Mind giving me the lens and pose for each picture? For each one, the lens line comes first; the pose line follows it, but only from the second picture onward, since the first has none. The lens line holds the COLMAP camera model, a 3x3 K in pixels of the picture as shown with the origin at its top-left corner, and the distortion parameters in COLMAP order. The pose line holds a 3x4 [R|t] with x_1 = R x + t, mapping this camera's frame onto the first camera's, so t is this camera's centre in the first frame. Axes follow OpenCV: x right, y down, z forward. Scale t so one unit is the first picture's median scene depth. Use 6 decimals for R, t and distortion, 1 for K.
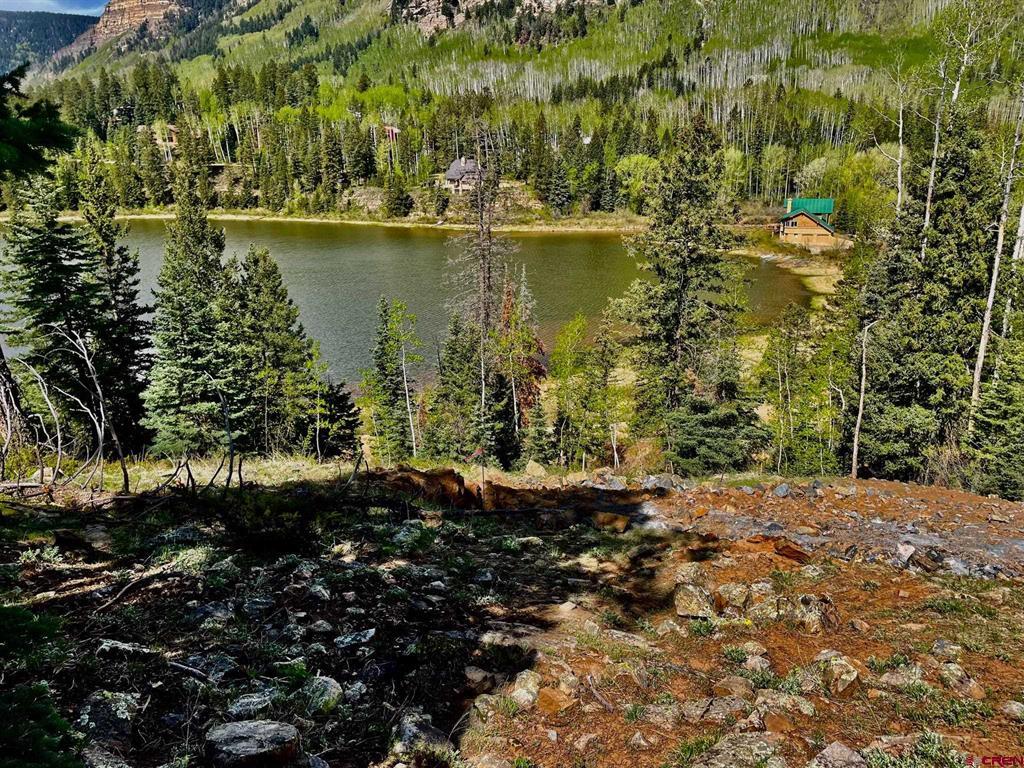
lens RADIAL K [[769.1, 0, 506.9], [0, 769.1, 375.3], [0, 0, 1]] dist [0.094050, -0.118915]
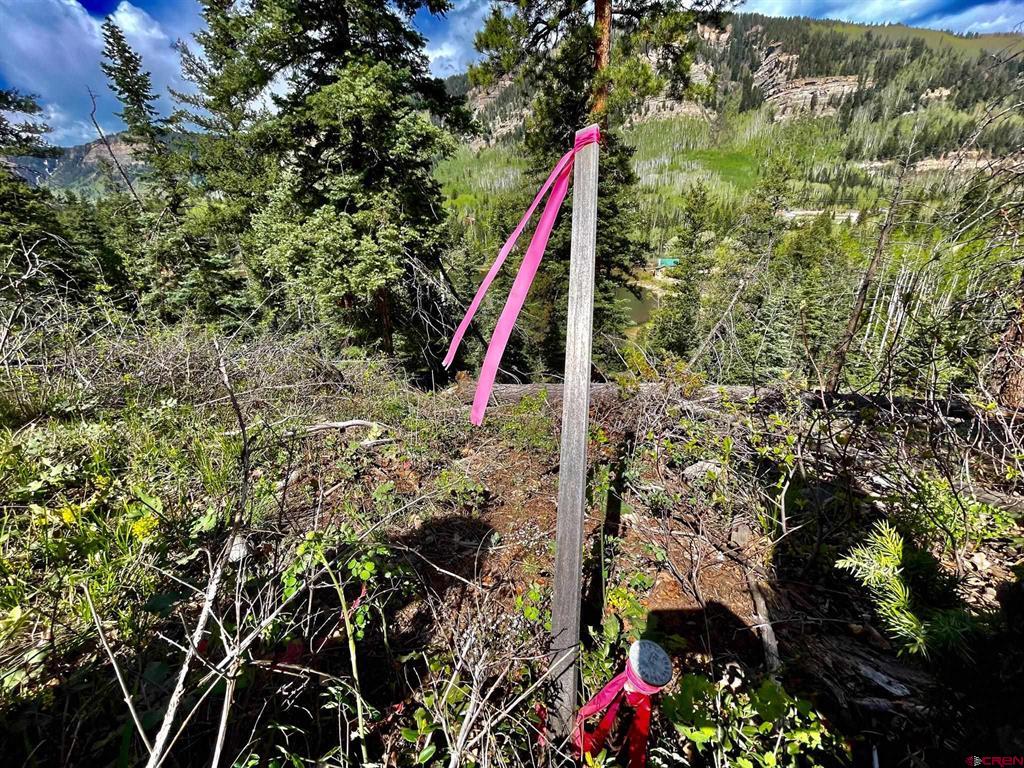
lens RADIAL K [[414.4, 0, 512.0], [0, 414.4, 384.0], [0, 0, 1]] dist [-0.002651, -0.000035]
pose [[0.999750, -0.015604, -0.016038, -0.202486], [0.017383, 0.992911, 0.117585, -0.074728], [0.014089, -0.117835, 0.992933, -0.967754]]
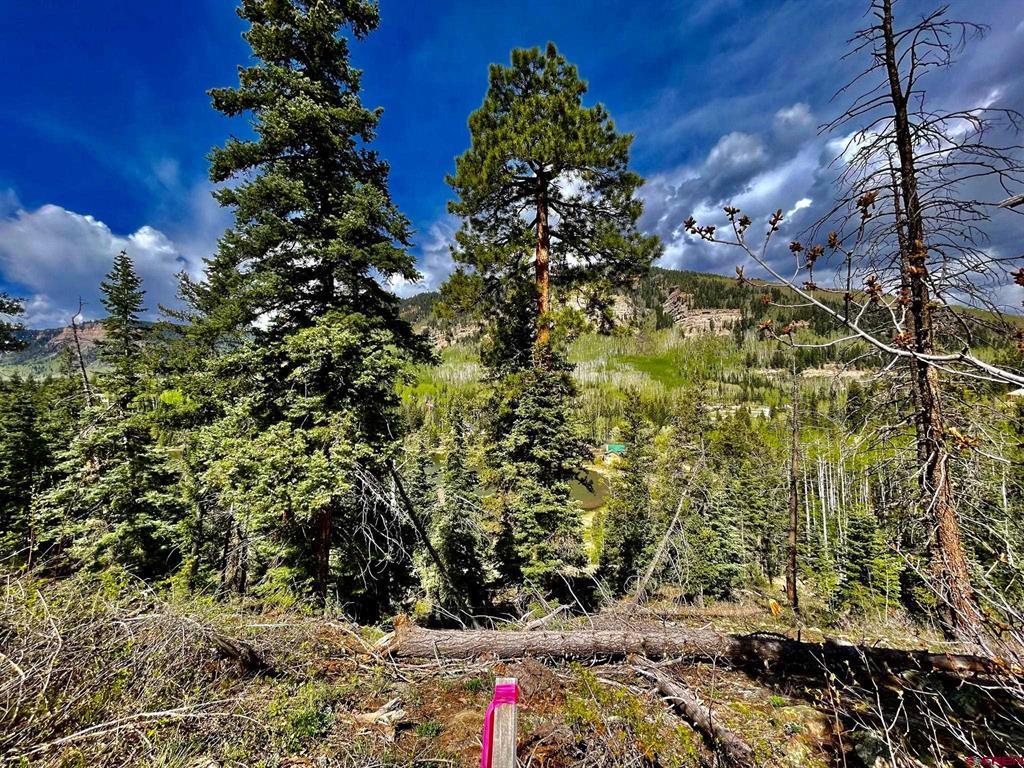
lens RADIAL K [[414.4, 0, 512.0], [0, 414.4, 384.0], [0, 0, 1]] dist [-0.002651, -0.000035]
pose [[0.995474, 0.009768, 0.094529, -0.201238], [0.019858, 0.951364, -0.307428, -0.087531], [-0.092935, 0.307914, 0.946864, -0.969911]]
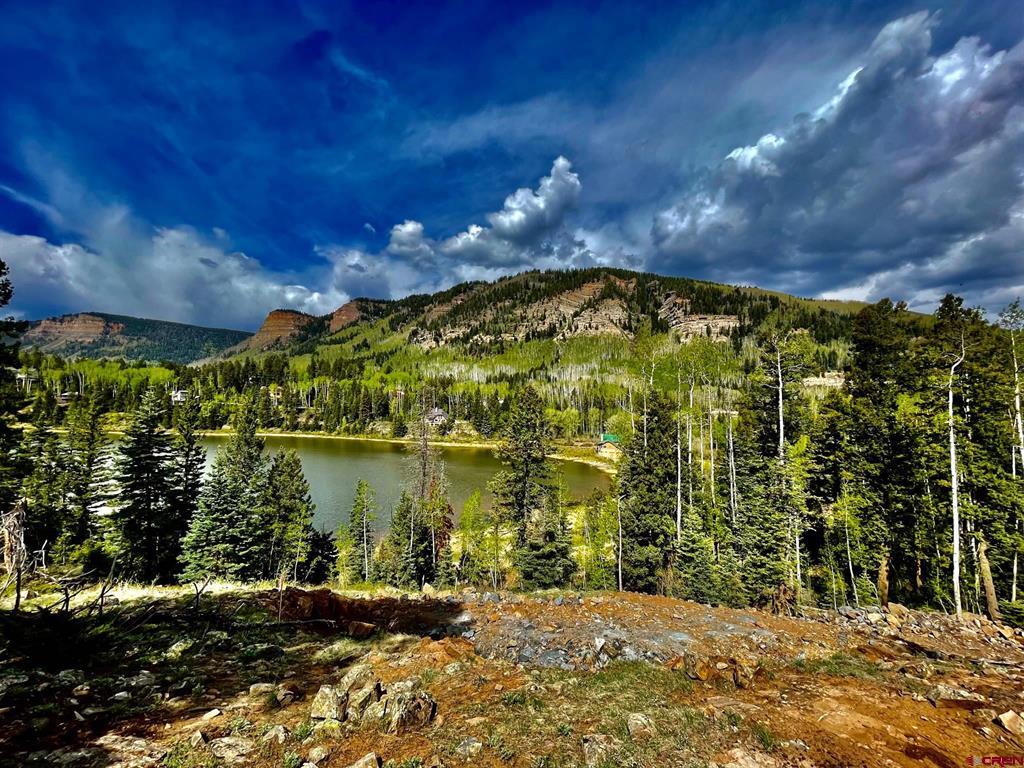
lens RADIAL K [[414.3, 0, 513.5], [0, 414.3, 383.0], [0, 0, 1]] dist [-0.003159, -0.000057]
pose [[0.992250, 0.042548, 0.116745, 0.056253], [-0.001255, 0.942930, -0.332988, 0.003252], [-0.124250, 0.330260, 0.935676, 0.021856]]
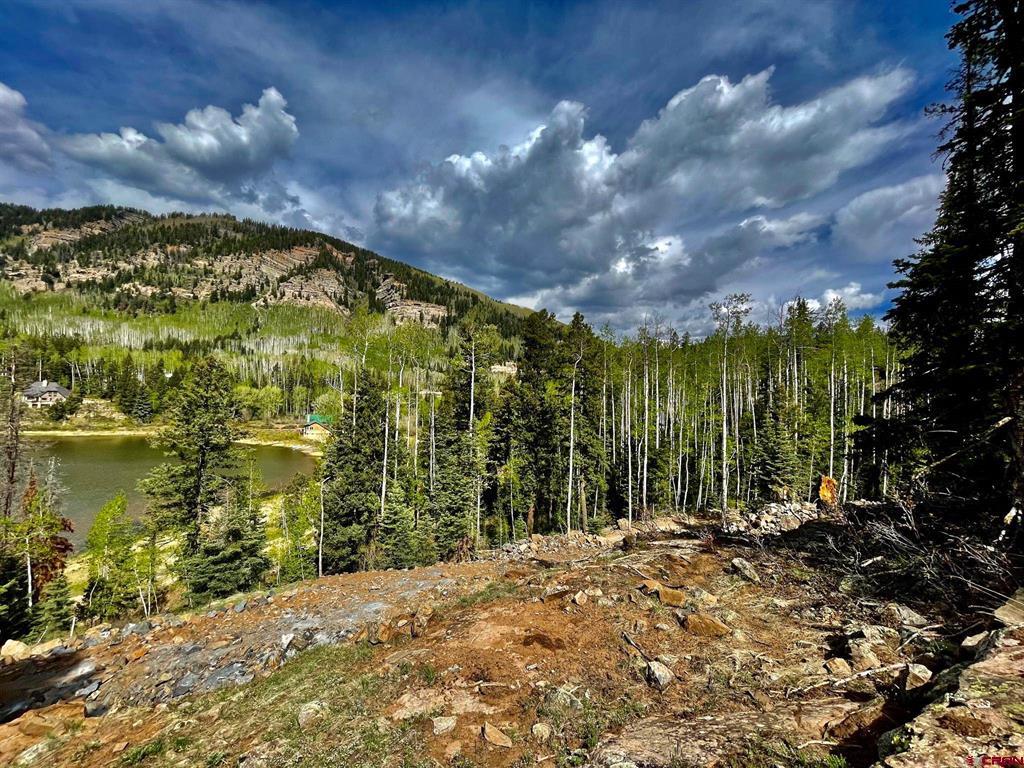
lens RADIAL K [[414.4, 0, 512.0], [0, 414.4, 384.0], [0, 0, 1]] dist [-0.002651, -0.000035]
pose [[0.707740, 0.061607, 0.703781, 0.060855], [0.148555, 0.960940, -0.233508, 0.003871], [-0.690677, 0.269813, 0.670944, 0.022491]]
